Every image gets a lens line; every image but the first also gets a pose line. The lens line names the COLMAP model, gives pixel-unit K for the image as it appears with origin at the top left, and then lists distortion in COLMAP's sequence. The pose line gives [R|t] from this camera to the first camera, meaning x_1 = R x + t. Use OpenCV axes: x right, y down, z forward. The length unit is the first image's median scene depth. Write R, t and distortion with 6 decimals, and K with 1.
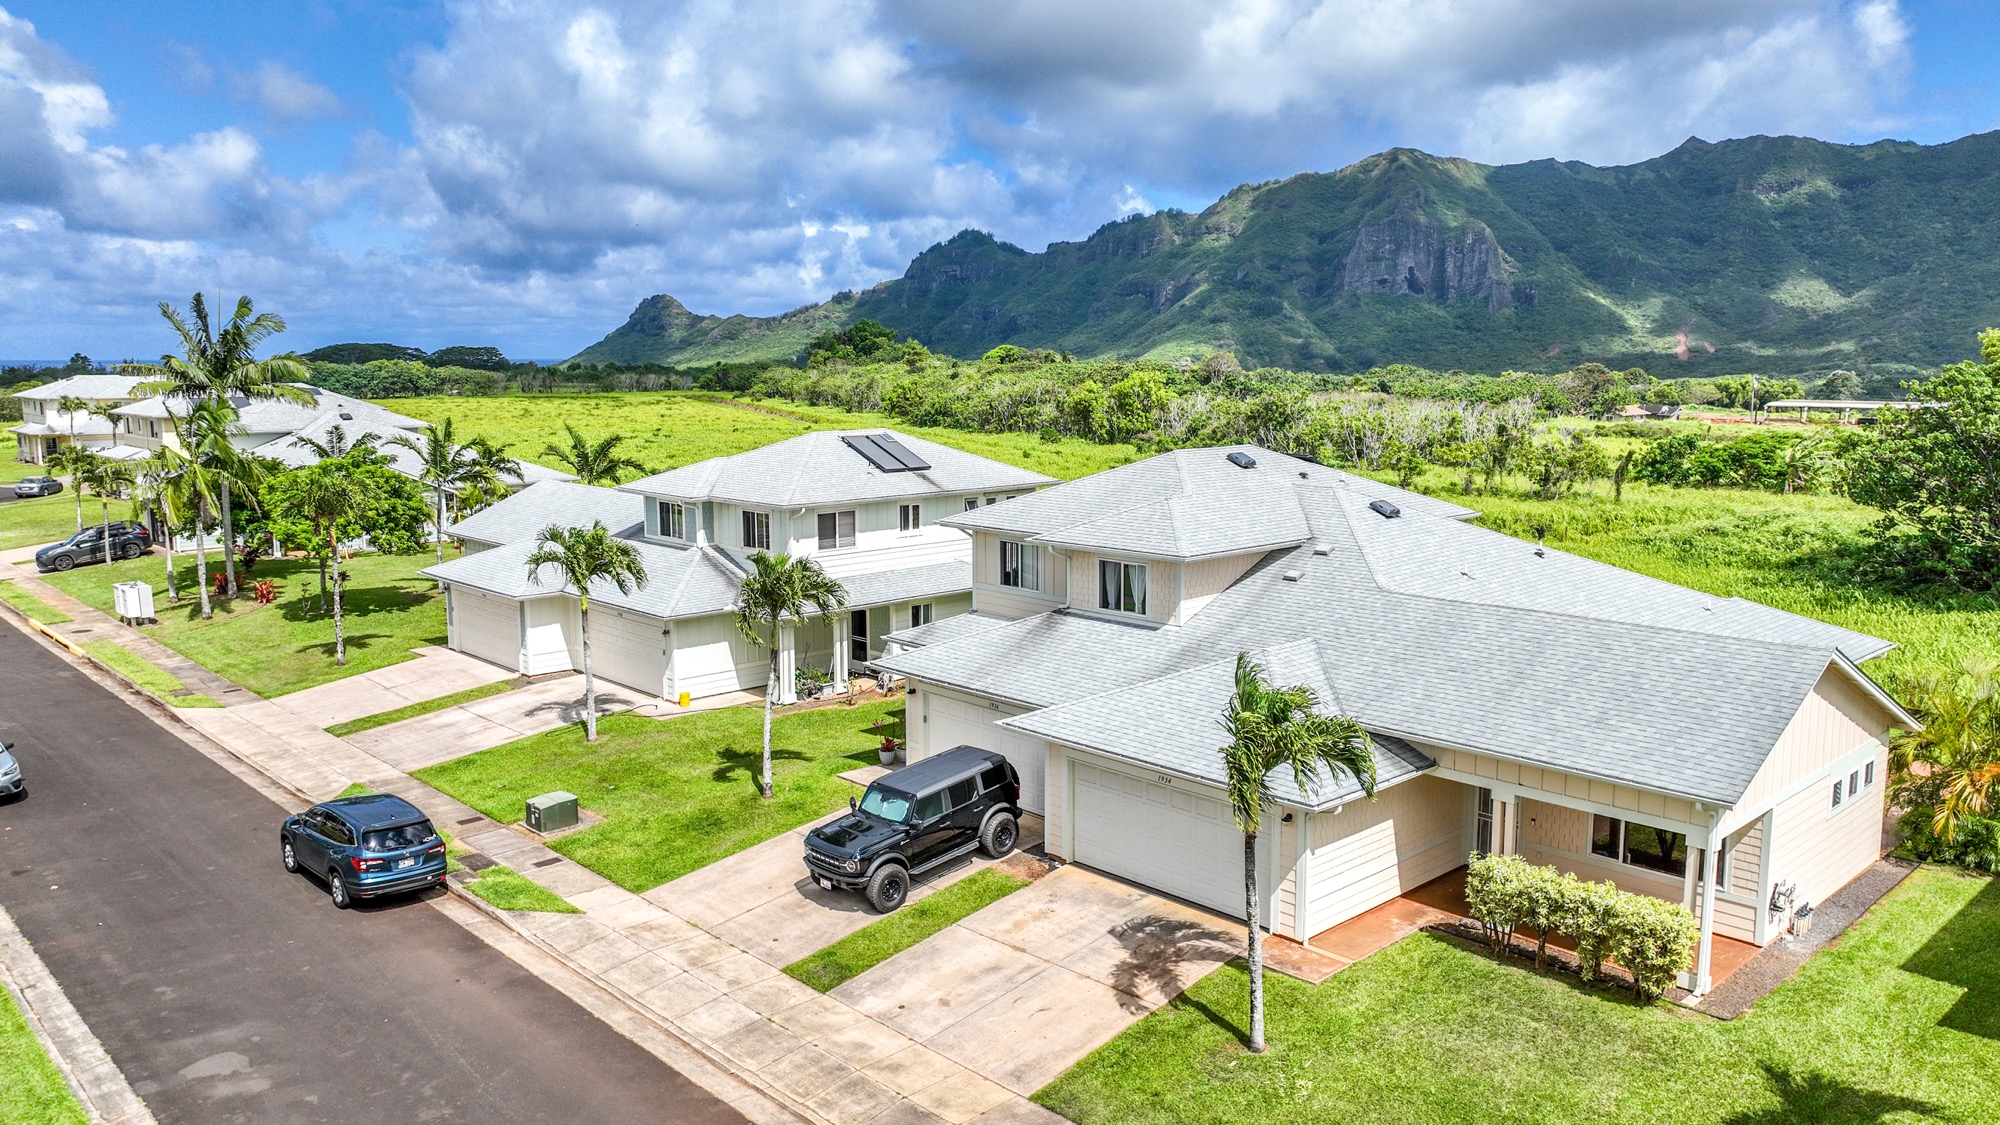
lens RADIAL K [[1447.1, 0, 1004.7], [0, 1447.1, 558.8], [0, 0, 1]] dist [-0.002716, 0.009277]
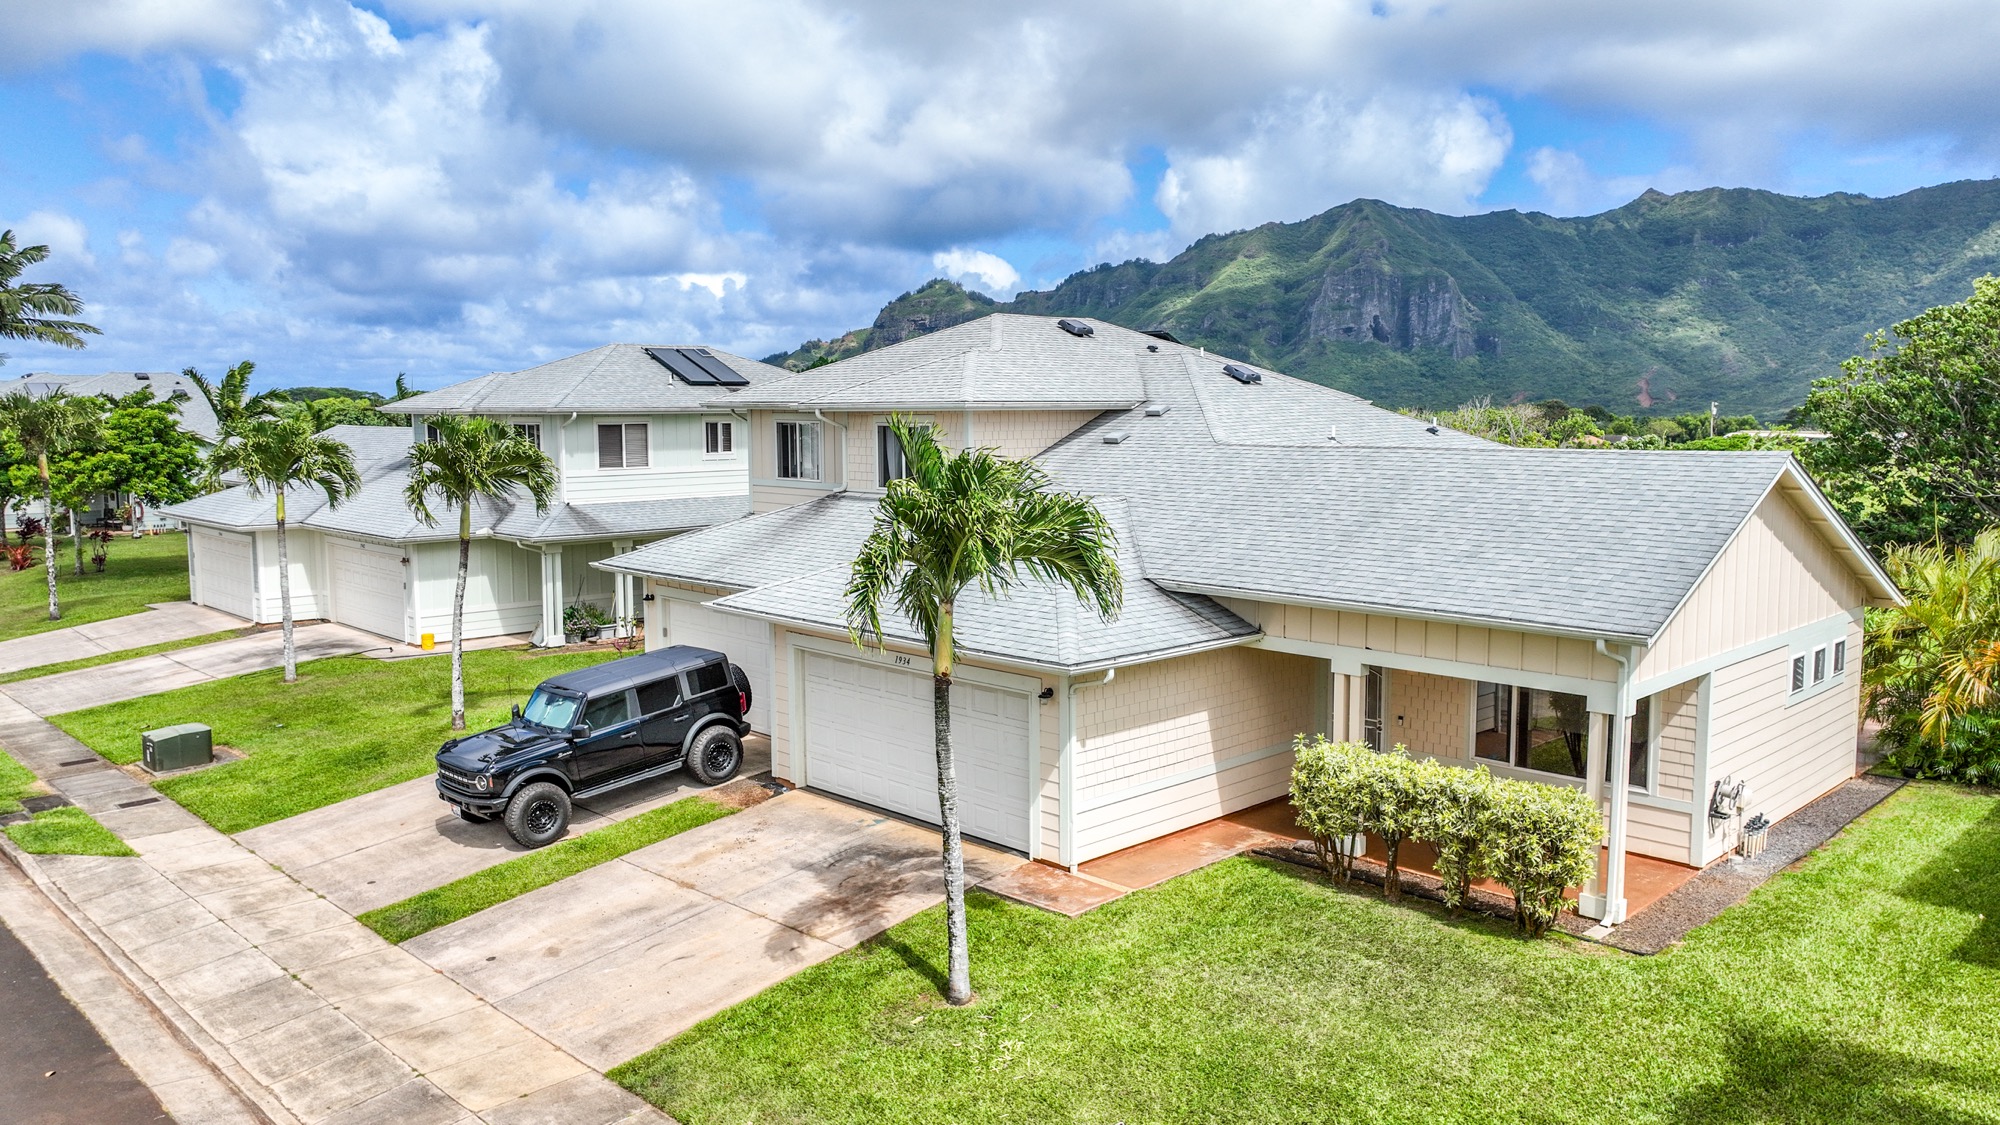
lens RADIAL K [[1447.1, 0, 1007.8], [0, 1447.1, 562.1], [0, 0, 1]] dist [-0.002716, 0.009277]
pose [[0.999763, -0.002729, 0.021600, 0.139138], [0.003428, 0.999469, -0.032393, 0.118277], [-0.021501, 0.032460, 0.999242, 0.239561]]
